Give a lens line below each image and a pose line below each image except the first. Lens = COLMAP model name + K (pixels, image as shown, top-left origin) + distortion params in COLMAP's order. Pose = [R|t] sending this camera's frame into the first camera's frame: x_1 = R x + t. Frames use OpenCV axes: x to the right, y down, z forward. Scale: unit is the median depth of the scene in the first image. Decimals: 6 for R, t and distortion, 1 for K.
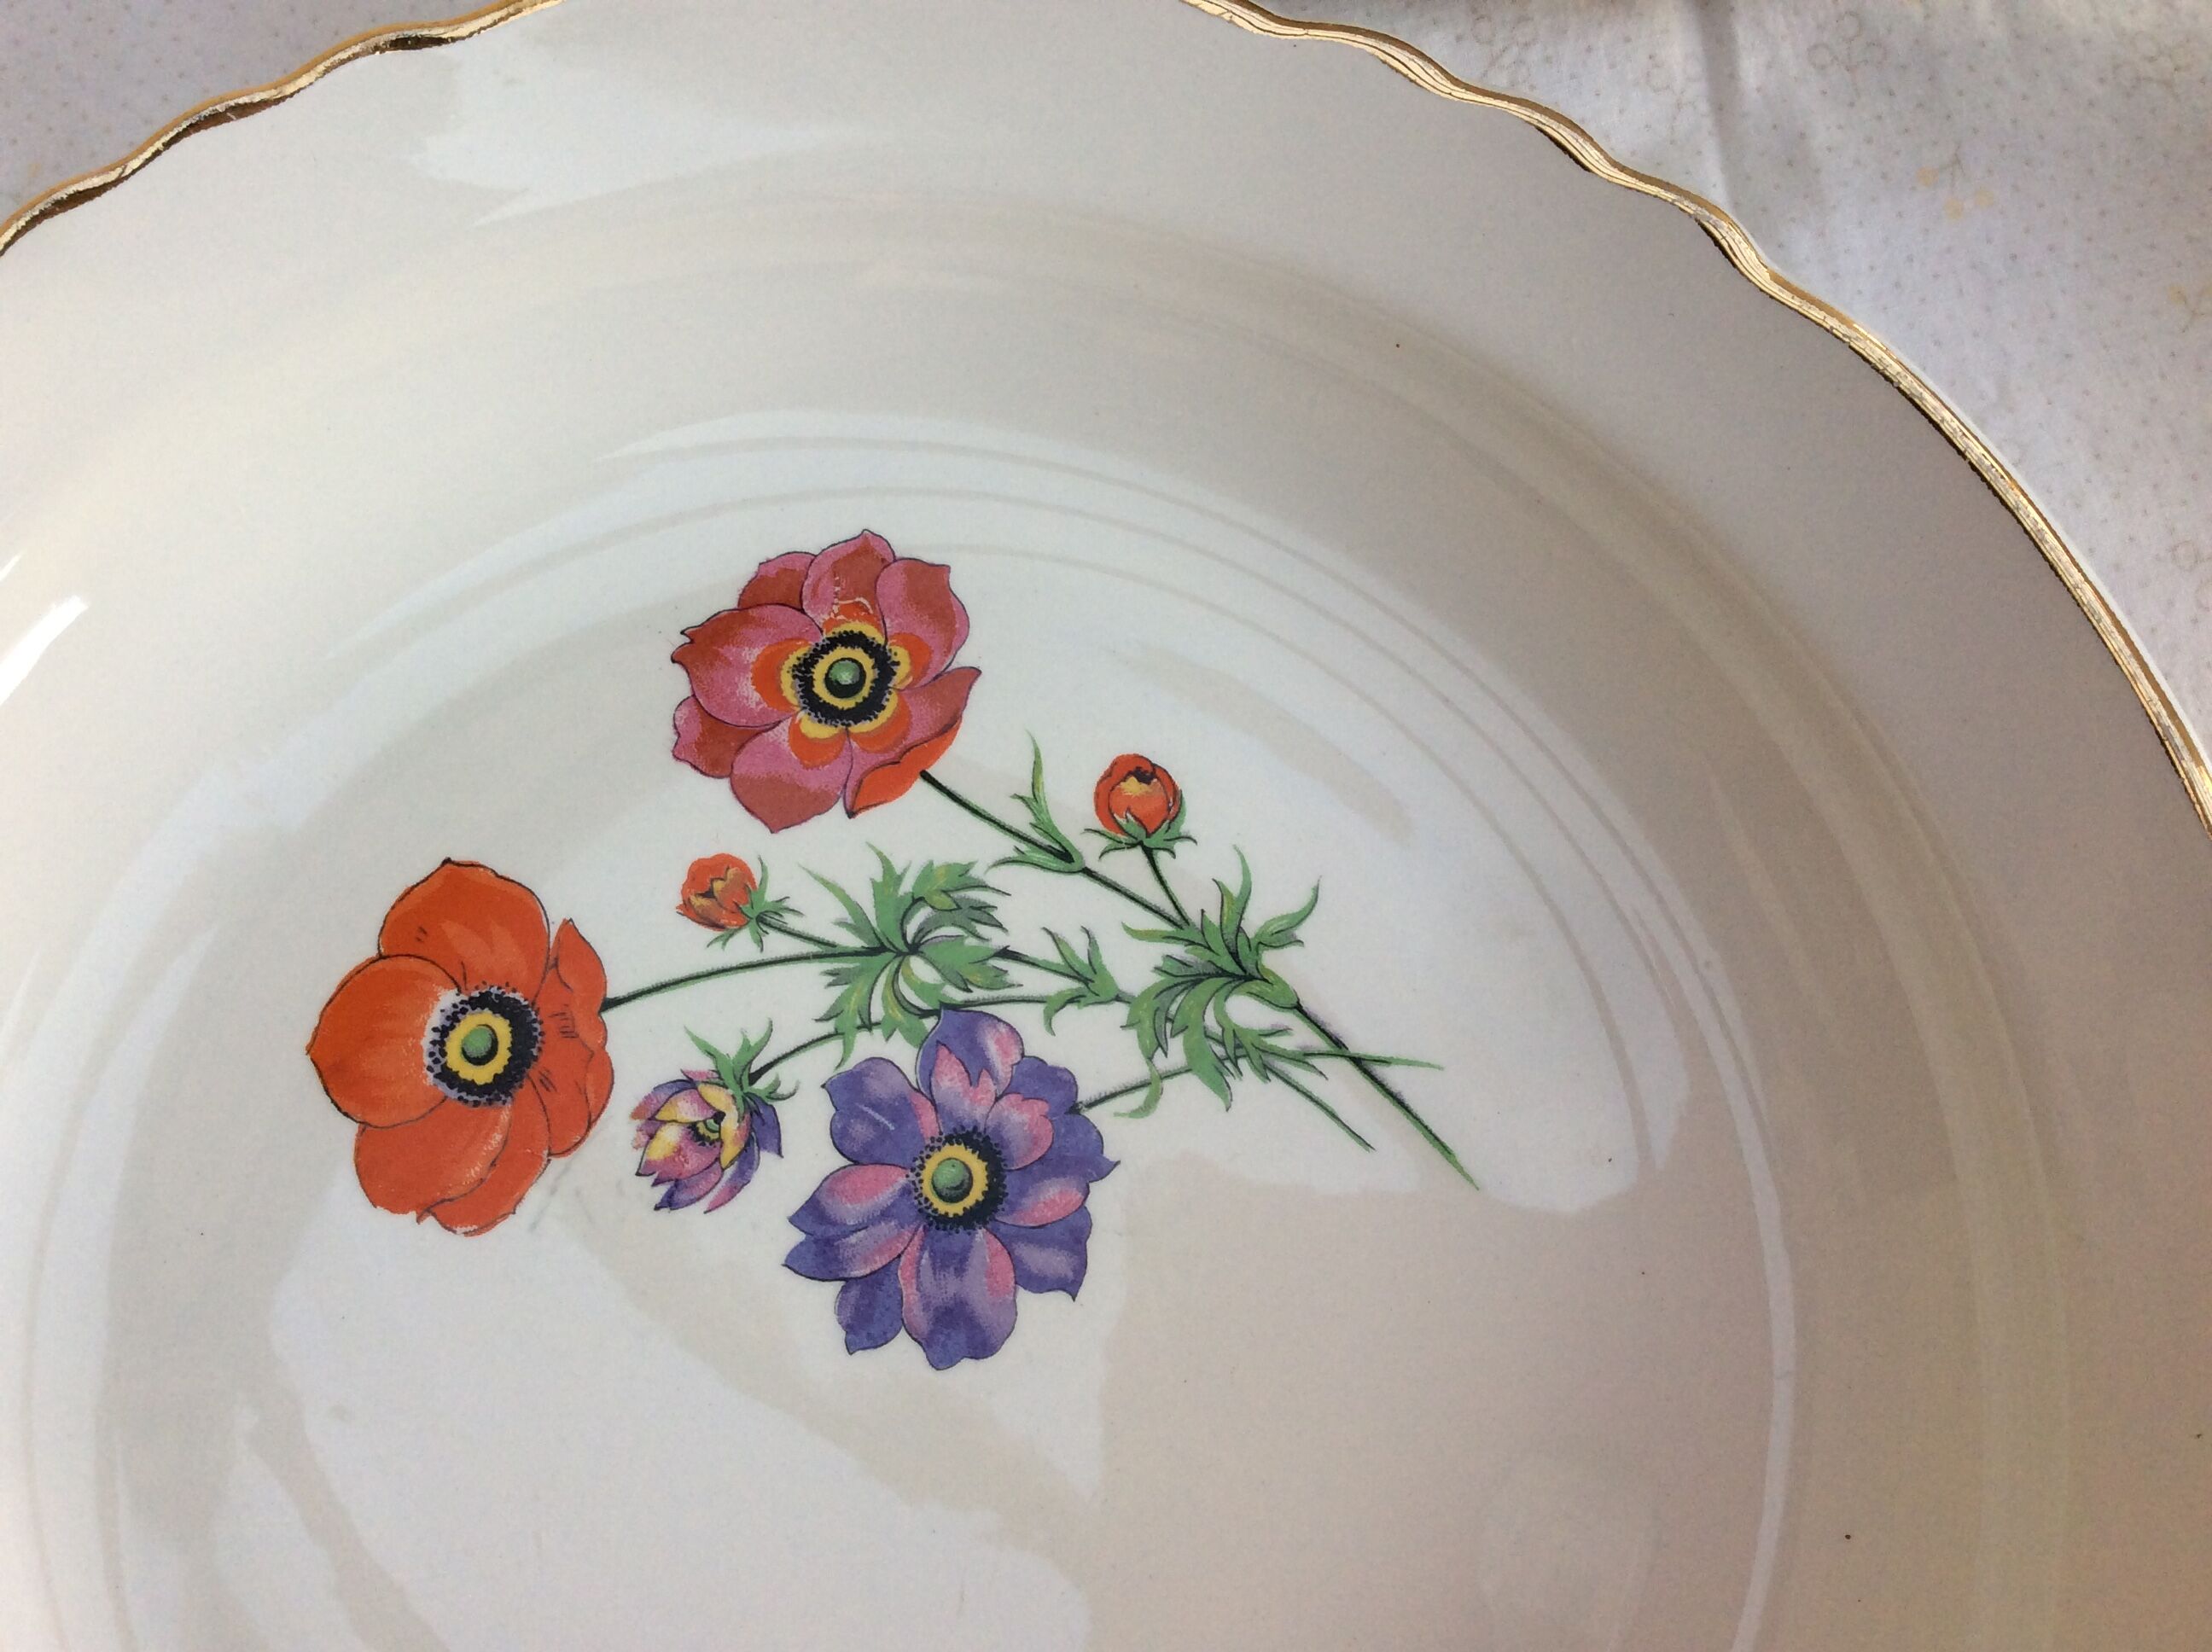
lens RADIAL K [[2015.2, 0, 1122.2], [0, 2015.2, 826.9], [0, 0, 1]] dist [0.094073, 0.000000]
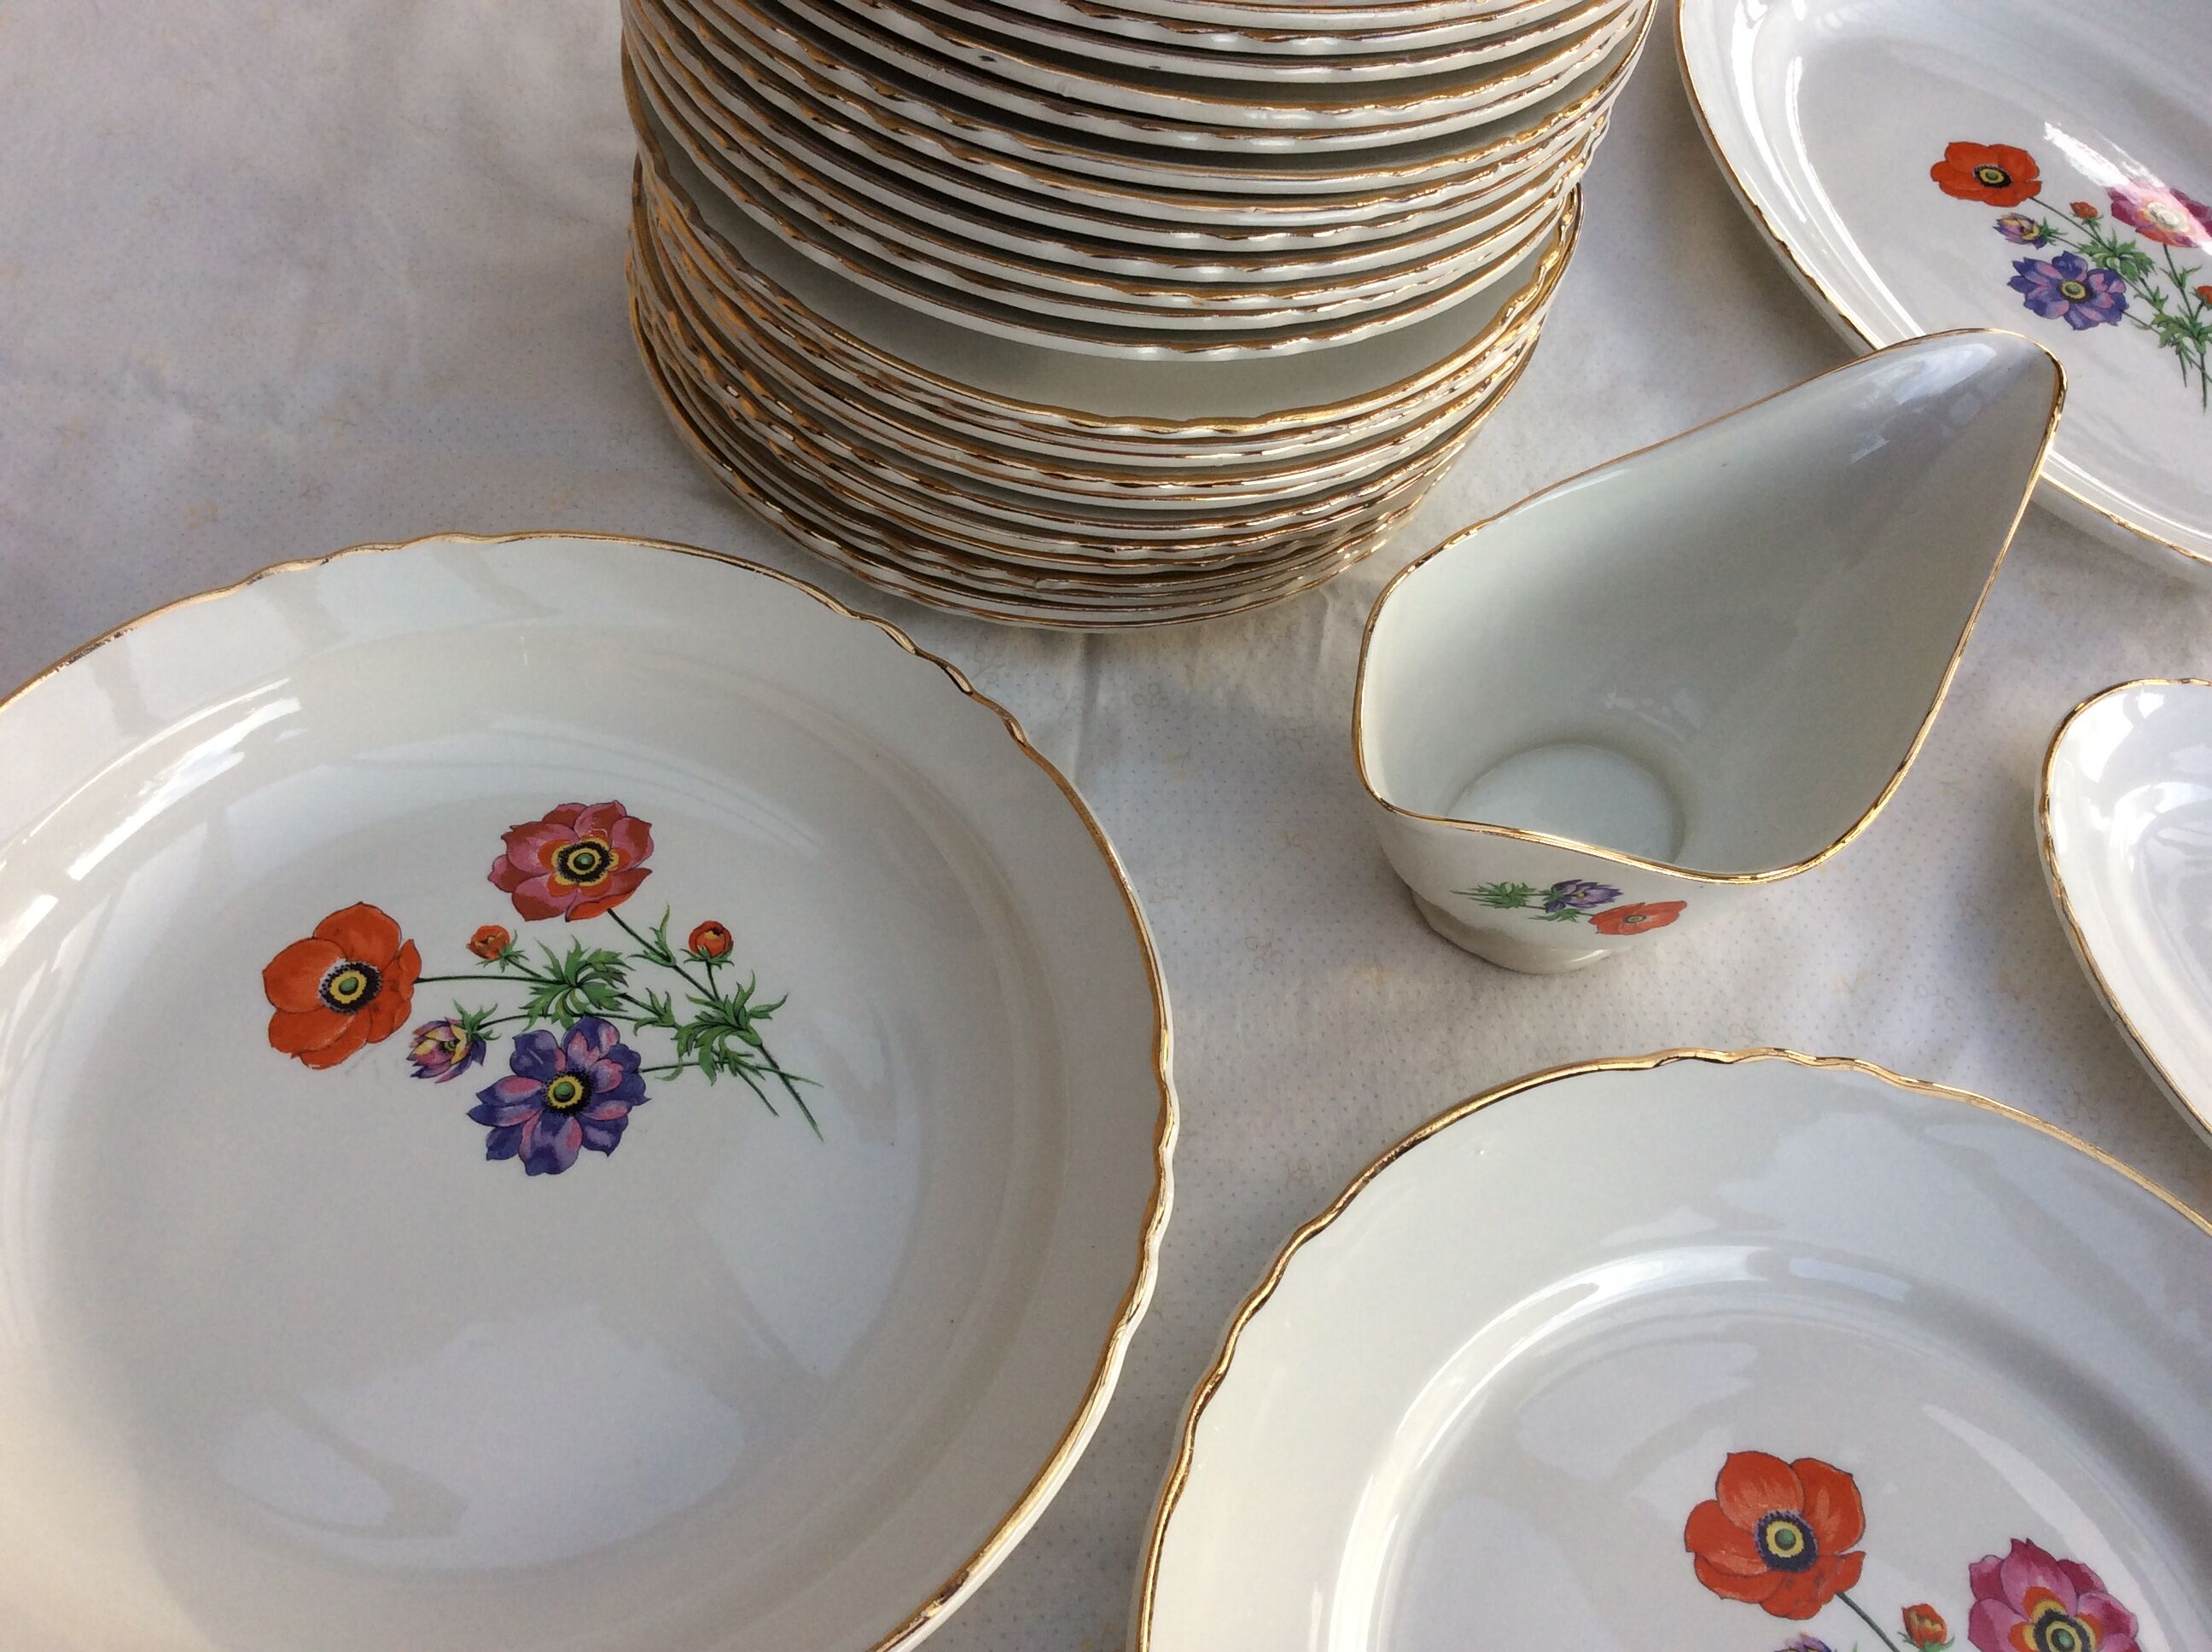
lens RADIAL K [[2015.2, 0, 1085.7], [0, 2015.2, 824.9], [0, 0, 1]] dist [0.094073, 0.000000]
pose [[0.980859, 0.194695, -0.003046, 0.363058], [-0.182227, 0.912308, -0.366725, 0.560198], [-0.068621, 0.360261, 0.930324, -0.952291]]
